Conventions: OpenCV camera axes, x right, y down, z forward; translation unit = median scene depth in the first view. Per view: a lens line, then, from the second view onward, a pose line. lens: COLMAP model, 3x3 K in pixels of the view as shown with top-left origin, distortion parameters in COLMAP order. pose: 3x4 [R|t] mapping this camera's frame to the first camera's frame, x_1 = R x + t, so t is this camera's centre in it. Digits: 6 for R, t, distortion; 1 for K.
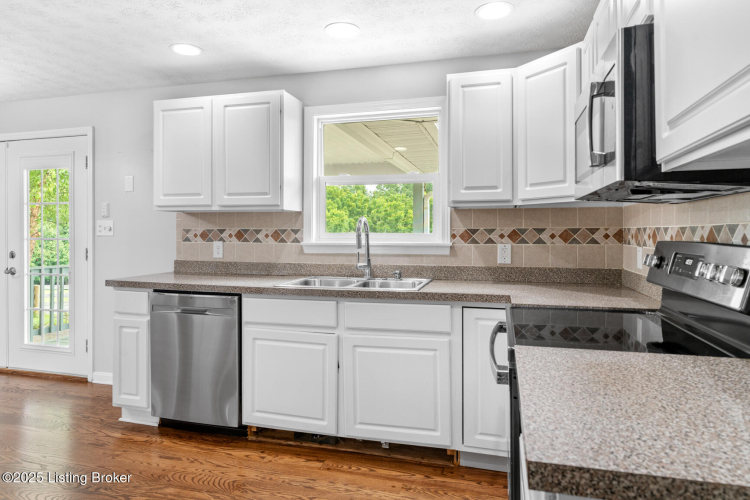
lens RADIAL K [[470.5, 0, 374.3], [0, 470.5, 244.6], [0, 0, 1]] dist [-0.003456, -0.000731]
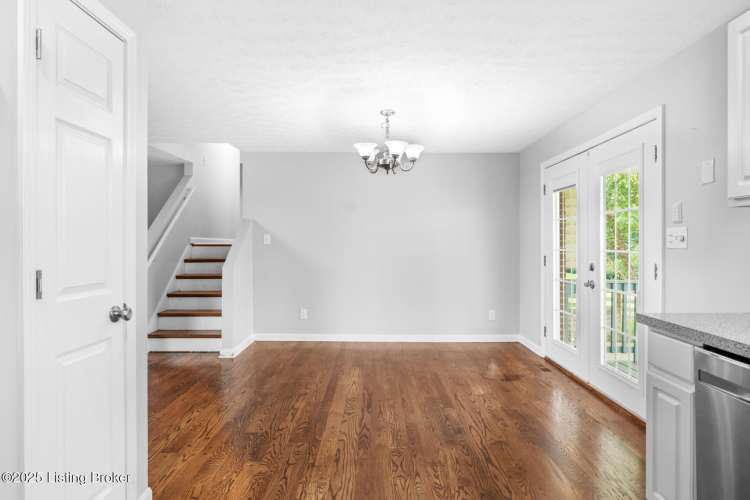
lens RADIAL K [[424.2, 0, 374.5], [0, 424.2, 249.3], [0, 0, 1]] dist [-0.004685, -0.001528]
pose [[0.268860, 0.005676, -0.963162, -0.062378], [-0.016229, 0.999867, 0.001362, -0.010342], [0.963042, 0.015265, 0.268917, 0.367950]]
